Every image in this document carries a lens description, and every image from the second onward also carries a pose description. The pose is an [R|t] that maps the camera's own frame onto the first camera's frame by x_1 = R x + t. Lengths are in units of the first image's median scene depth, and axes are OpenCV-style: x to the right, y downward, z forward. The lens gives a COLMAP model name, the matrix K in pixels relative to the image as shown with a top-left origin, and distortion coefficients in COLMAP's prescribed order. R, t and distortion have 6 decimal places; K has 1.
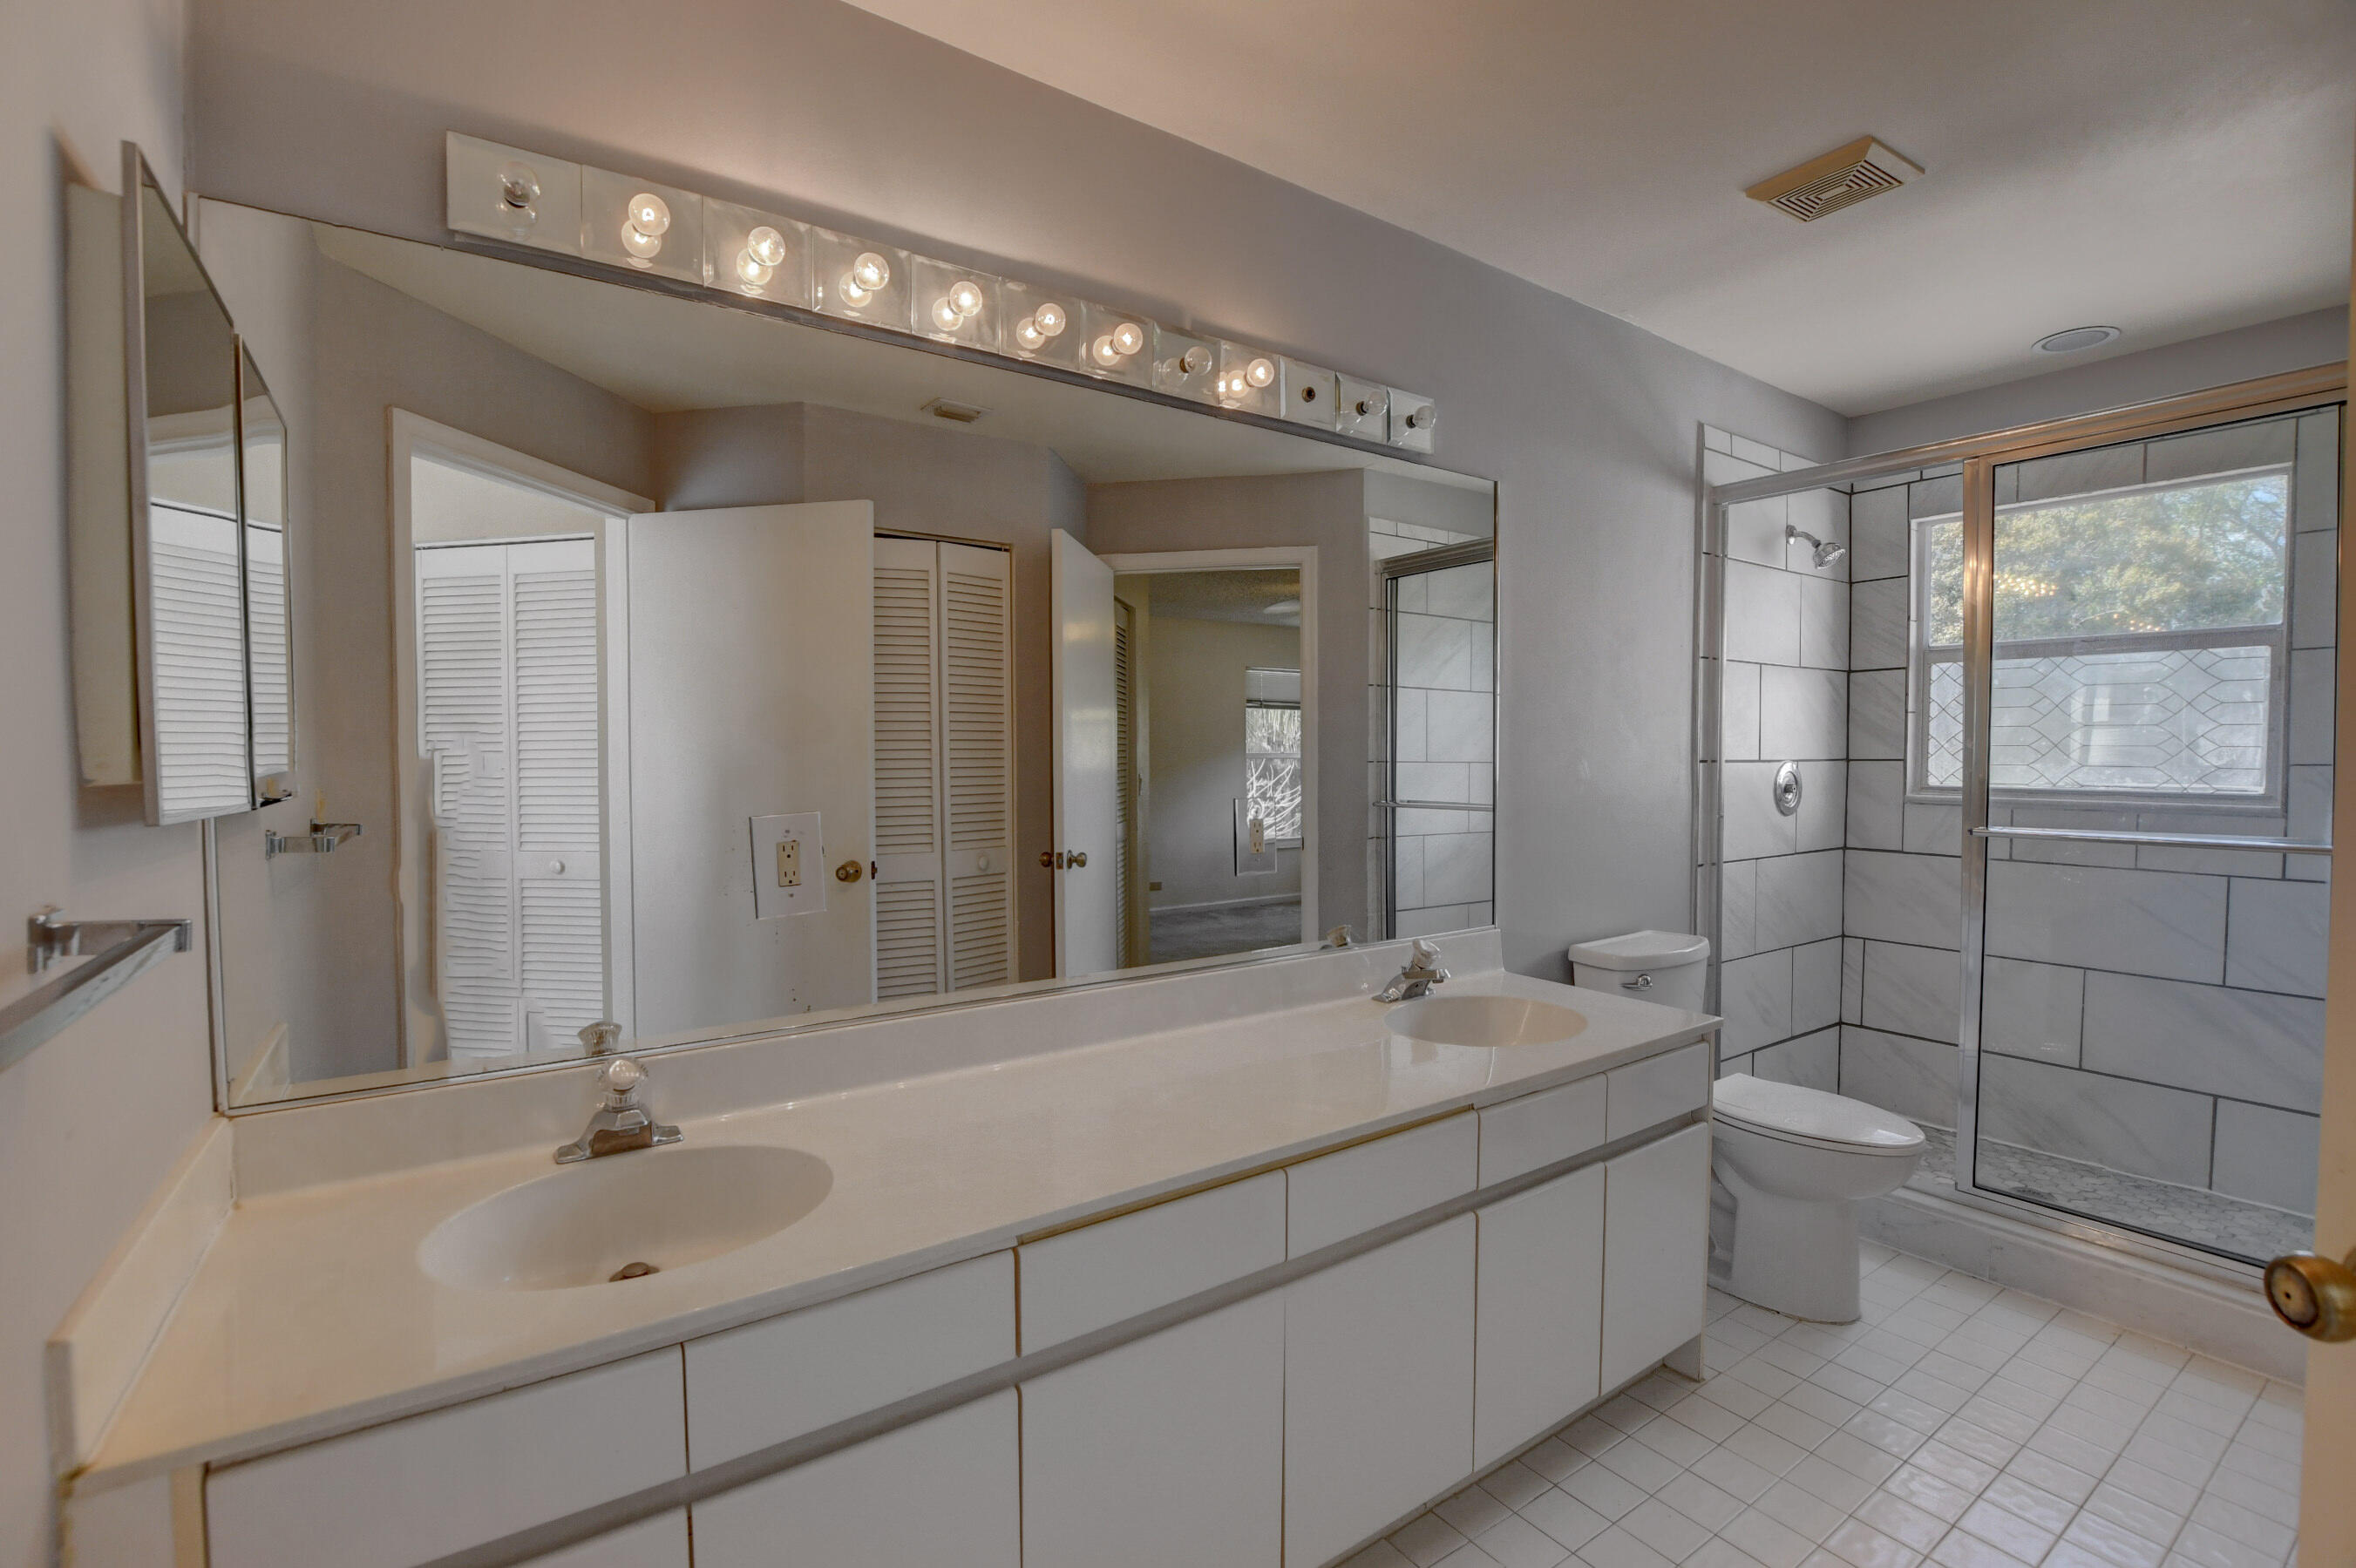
lens RADIAL K [[1038.2, 0, 1173.3], [0, 1038.2, 788.2], [0, 0, 1]] dist [-0.032315, 0.004099]
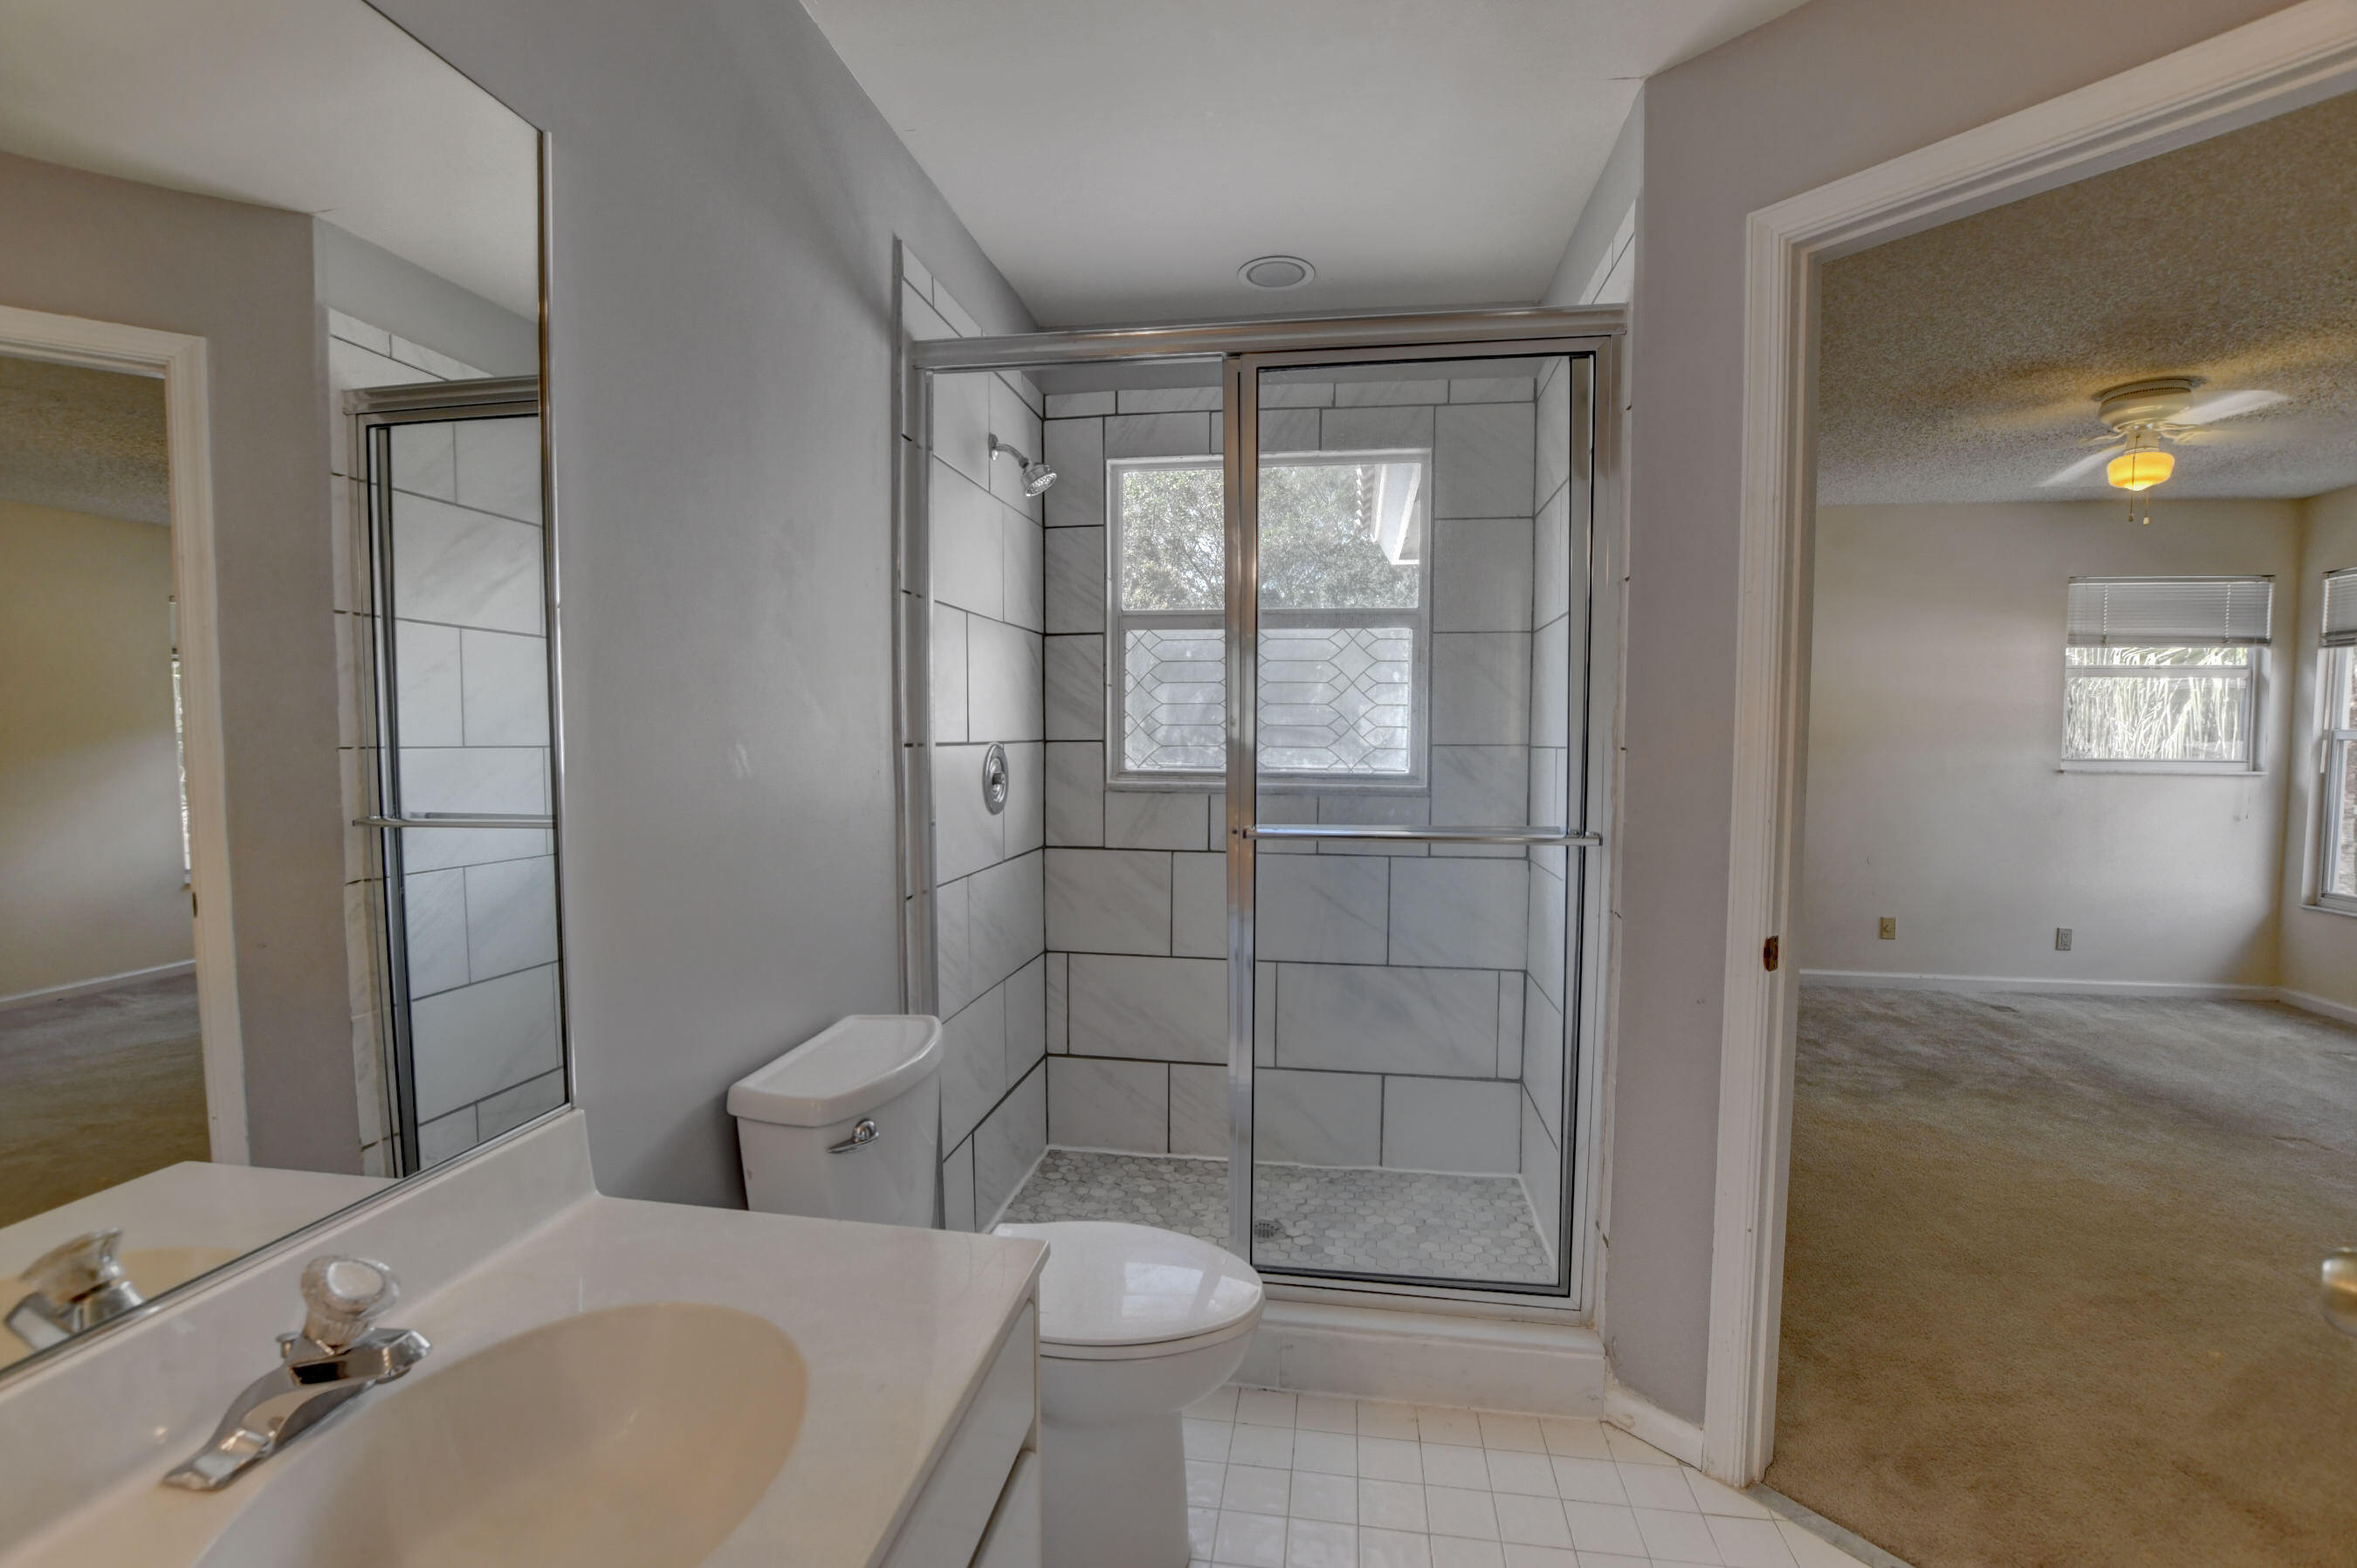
lens RADIAL K [[1038.7, 0, 1169.2], [0, 1038.7, 792.8], [0, 0, 1]] dist [-0.032315, 0.004099]
pose [[0.694349, -0.039312, 0.718564, 0.128150], [0.021906, 0.999199, 0.033498, -0.012424], [-0.719305, -0.007519, 0.694654, 0.363609]]
